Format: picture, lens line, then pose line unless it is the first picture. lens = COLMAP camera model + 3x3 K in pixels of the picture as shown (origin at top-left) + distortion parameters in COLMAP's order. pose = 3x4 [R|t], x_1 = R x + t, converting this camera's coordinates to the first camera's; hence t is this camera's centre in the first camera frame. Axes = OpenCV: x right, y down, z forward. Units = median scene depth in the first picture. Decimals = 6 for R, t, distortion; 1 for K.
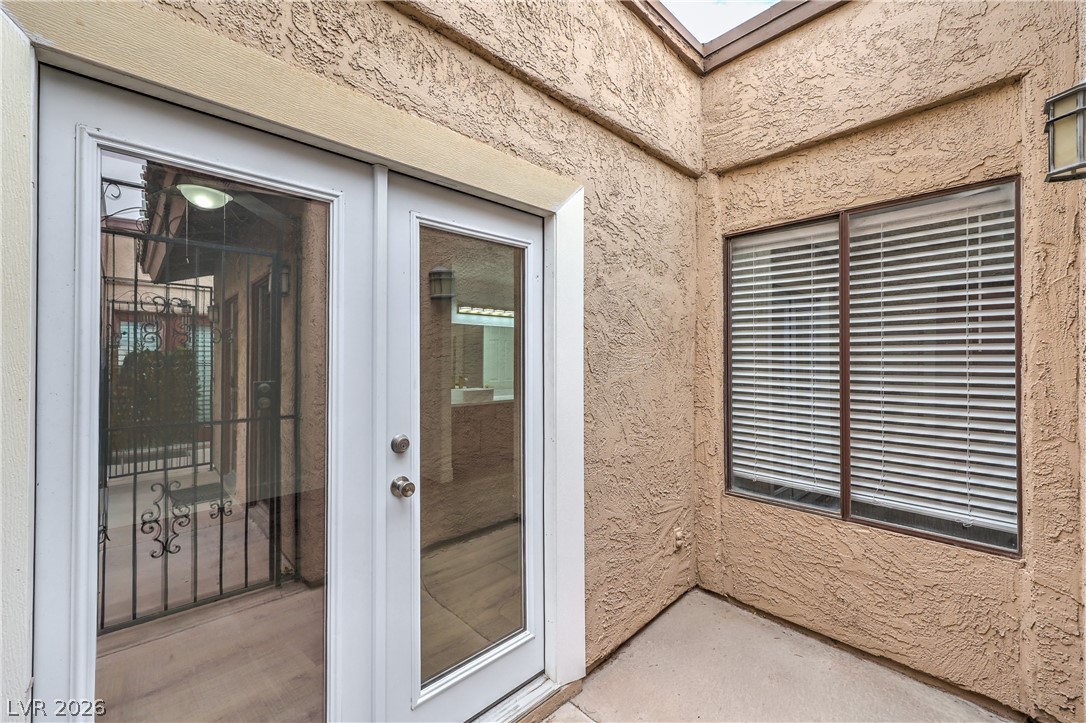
lens RADIAL K [[438.1, 0, 534.6], [0, 438.1, 362.1], [0, 0, 1]] dist [0.002093, 0.000090]
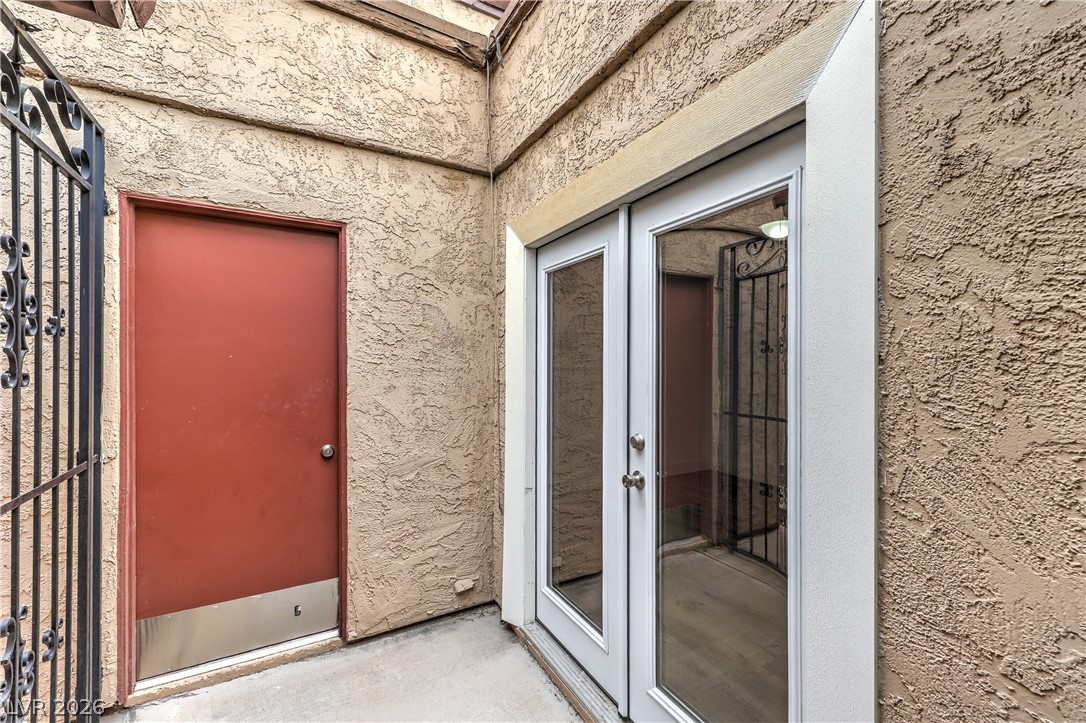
lens RADIAL K [[438.1, 0, 534.6], [0, 438.1, 362.1], [0, 0, 1]] dist [0.002093, 0.000090]
pose [[-0.246768, 0.003594, -0.969068, 0.809638], [0.002491, 0.999992, 0.003075, -0.019712], [0.969071, -0.001655, -0.246775, 0.981186]]
